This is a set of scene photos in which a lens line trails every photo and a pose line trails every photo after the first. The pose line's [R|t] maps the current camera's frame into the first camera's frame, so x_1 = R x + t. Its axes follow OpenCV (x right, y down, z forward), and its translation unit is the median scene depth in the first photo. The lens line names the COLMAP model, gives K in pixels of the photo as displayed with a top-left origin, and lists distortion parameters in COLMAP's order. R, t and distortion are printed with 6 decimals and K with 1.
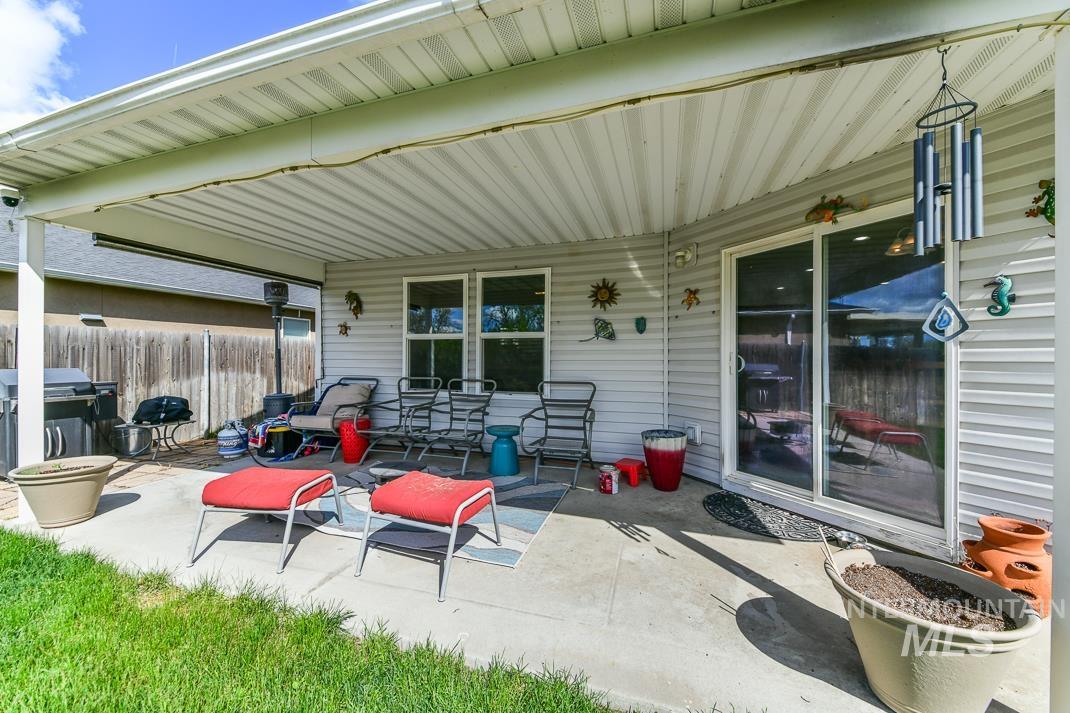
lens RADIAL K [[396.7, 0, 528.7], [0, 396.7, 355.1], [0, 0, 1]] dist [0.001396, -0.000083]
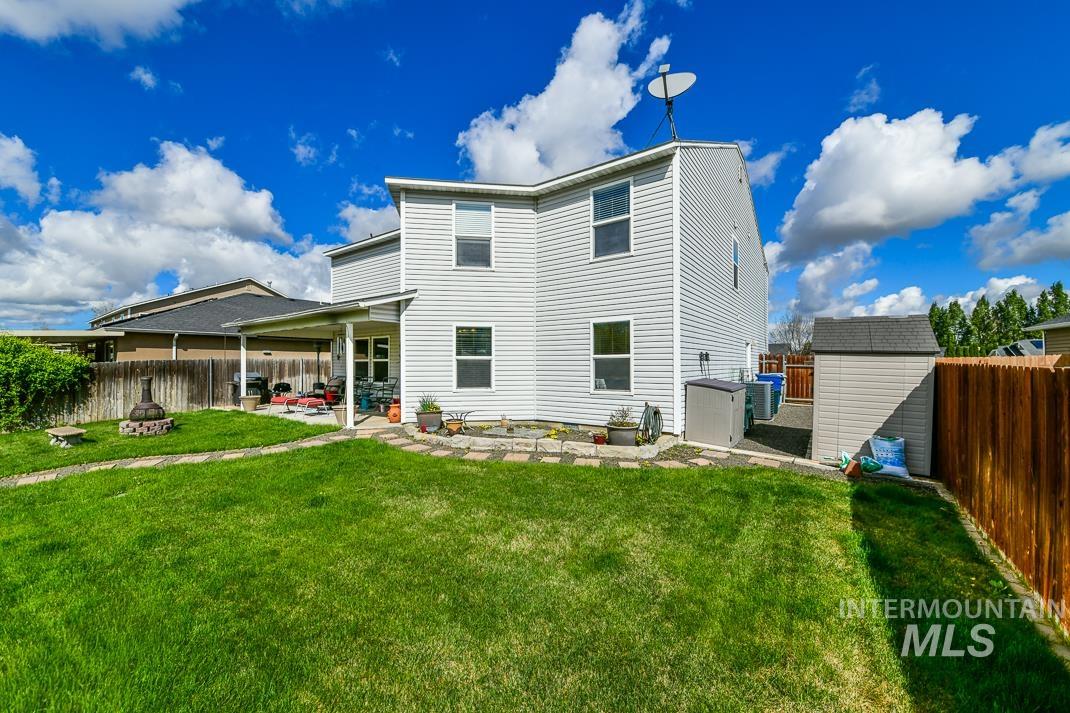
lens RADIAL K [[392.8, 0, 537.9], [0, 392.8, 361.0], [0, 0, 1]] dist [-0.009053, -0.000260]
pose [[0.960402, -0.010984, -0.278401, 1.668740], [0.012638, 0.999912, 0.004148, -0.039710], [0.278331, -0.007502, 0.960456, -1.210703]]
